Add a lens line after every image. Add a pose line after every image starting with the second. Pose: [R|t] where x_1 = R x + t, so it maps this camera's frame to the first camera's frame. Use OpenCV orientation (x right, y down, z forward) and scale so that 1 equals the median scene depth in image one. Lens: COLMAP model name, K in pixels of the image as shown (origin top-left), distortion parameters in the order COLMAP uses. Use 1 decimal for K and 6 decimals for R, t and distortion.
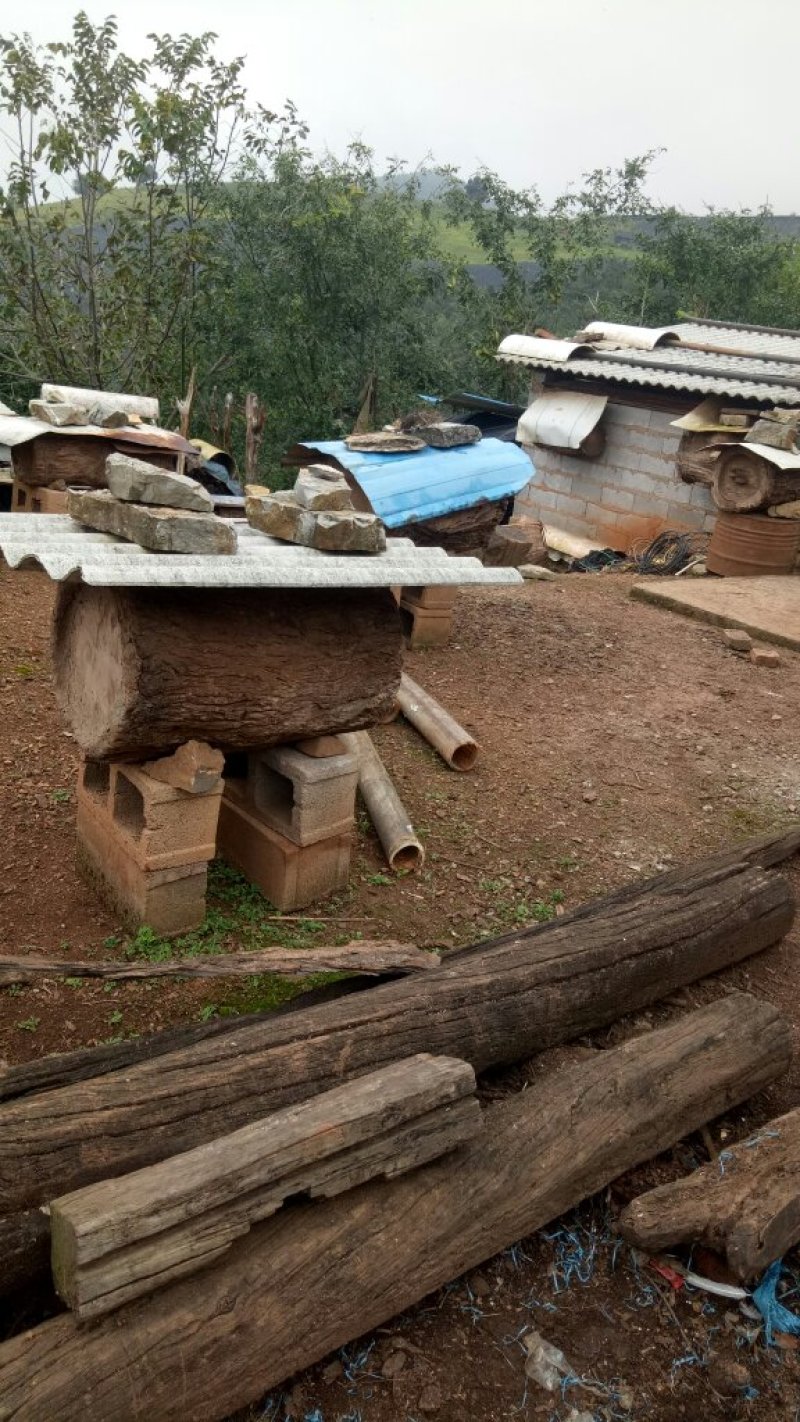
lens RADIAL K [[1056.7, 0, 400.0], [0, 1056.7, 711.0], [0, 0, 1]] dist [0.011113, -0.001993]
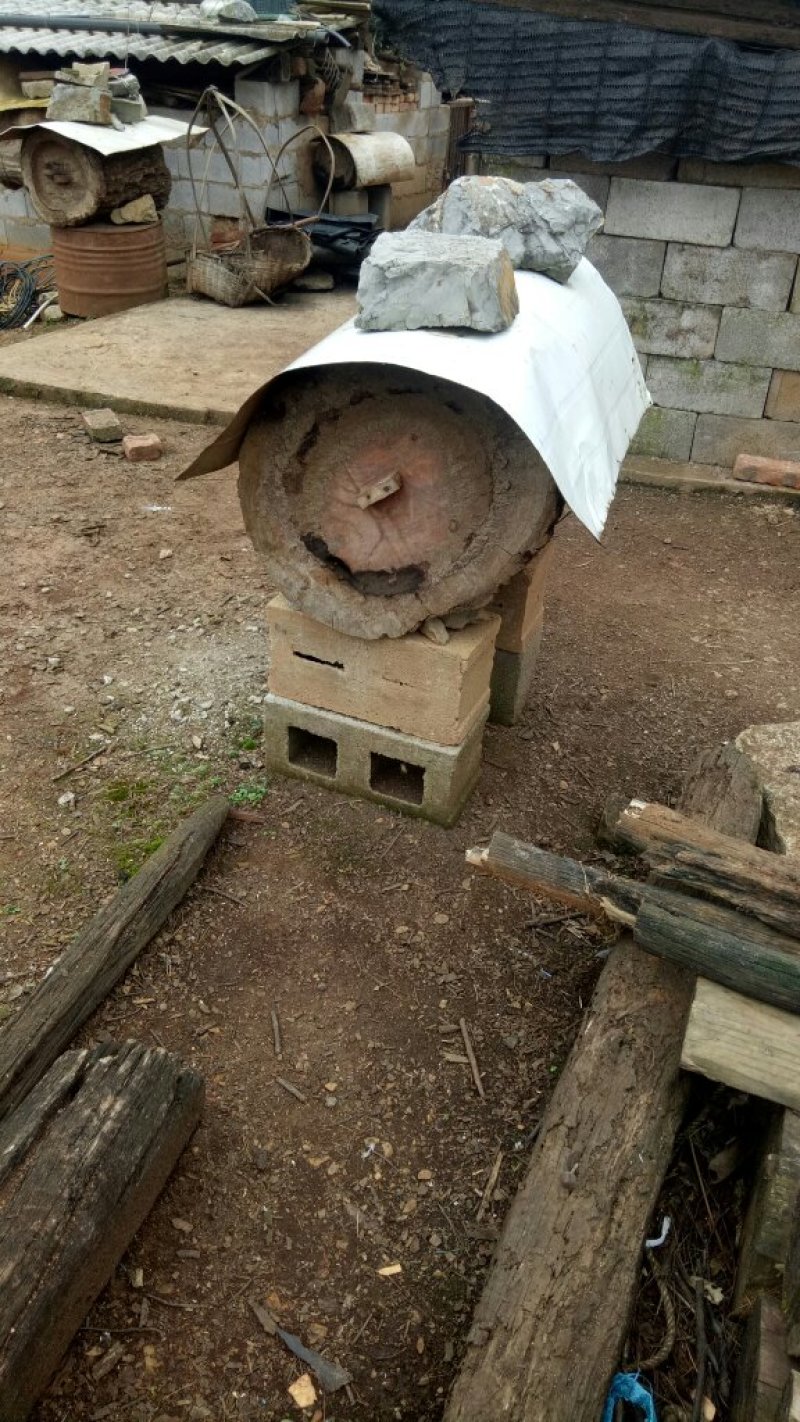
lens RADIAL K [[1056.7, 0, 400.0], [0, 1056.7, 711.0], [0, 0, 1]] dist [0.011113, -0.001993]
pose [[0.858478, -0.348011, 0.376701, 0.120833], [0.239649, 0.921615, 0.305278, -0.047342], [-0.453413, -0.171798, 0.874587, 0.191794]]
